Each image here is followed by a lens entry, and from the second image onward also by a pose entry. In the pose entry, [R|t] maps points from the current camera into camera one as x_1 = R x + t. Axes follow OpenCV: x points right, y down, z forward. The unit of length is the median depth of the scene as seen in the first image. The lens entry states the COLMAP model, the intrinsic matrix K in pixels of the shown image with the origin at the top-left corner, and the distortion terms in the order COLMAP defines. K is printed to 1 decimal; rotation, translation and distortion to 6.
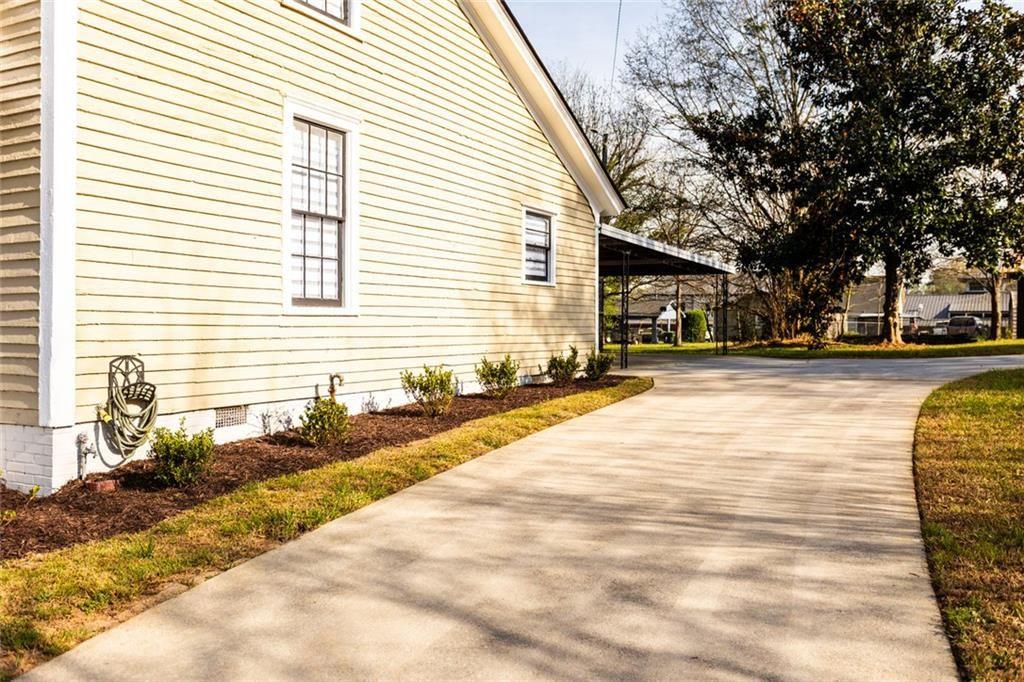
lens RADIAL K [[904.4, 0, 502.5], [0, 904.4, 347.0], [0, 0, 1]] dist [-0.016596, 0.003169]
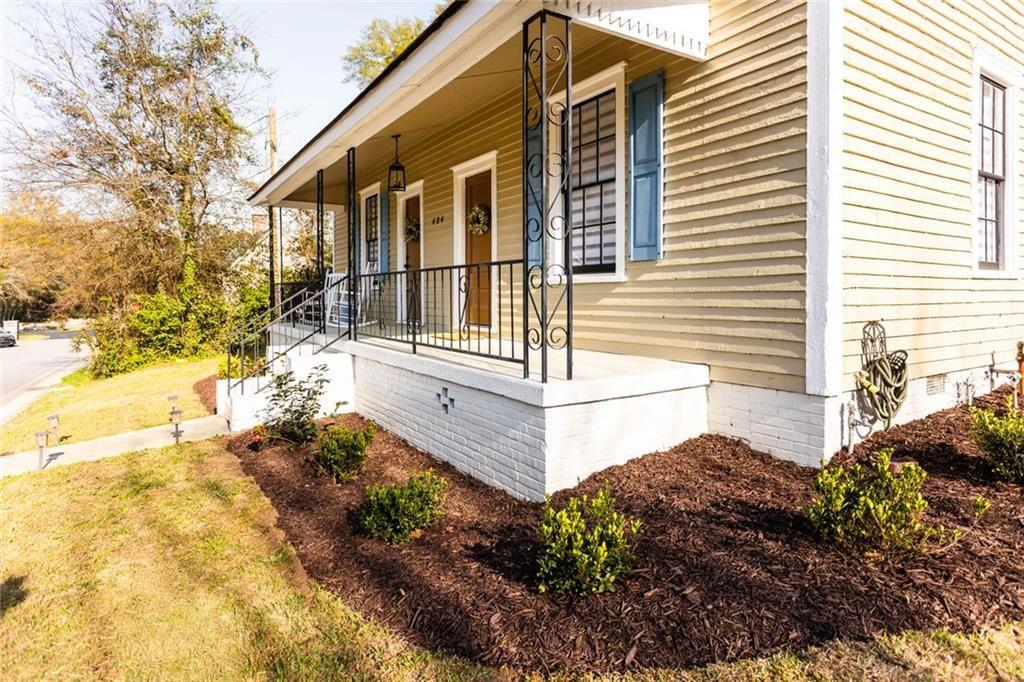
lens RADIAL K [[558.4, 0, 480.3], [0, 558.4, 308.5], [0, 0, 1]] dist [0.002905, -0.001968]
pose [[0.861982, 0.005239, -0.506911, -0.230928], [-0.005198, 0.999985, 0.001495, -0.001108], [0.506912, 0.001346, 0.861997, 0.136718]]
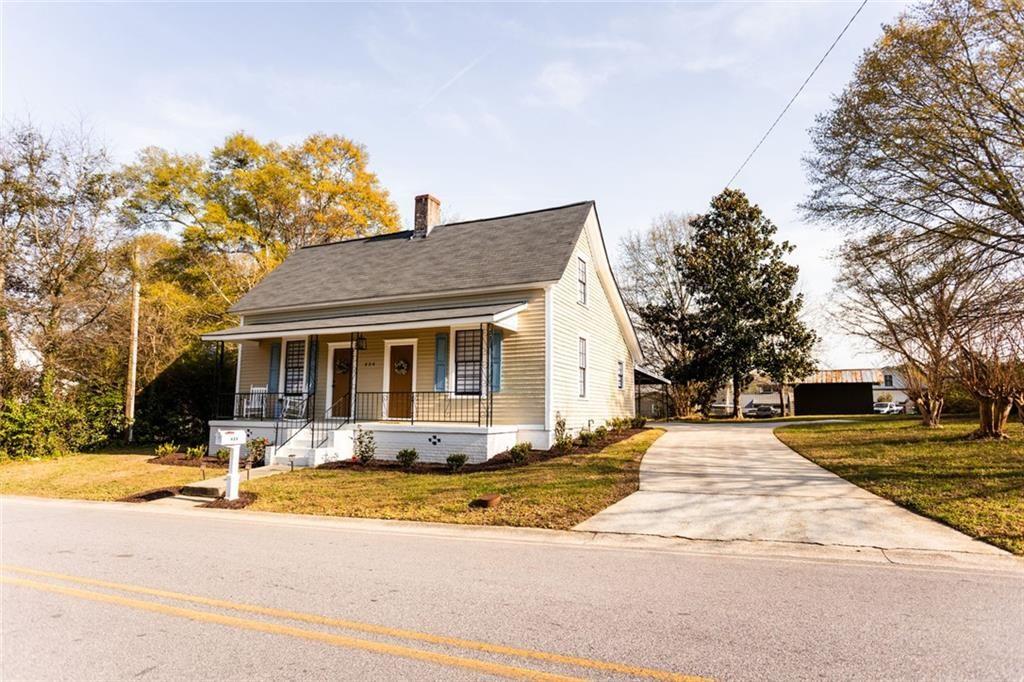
lens RADIAL K [[608.5, 0, 512.3], [0, 608.5, 329.6], [0, 0, 1]] dist [-0.021469, -0.000030]
pose [[0.995872, 0.016050, 0.089343, -0.393224], [-0.001518, 0.987052, -0.160392, 0.037152], [-0.090761, 0.159594, 0.983002, -0.653778]]
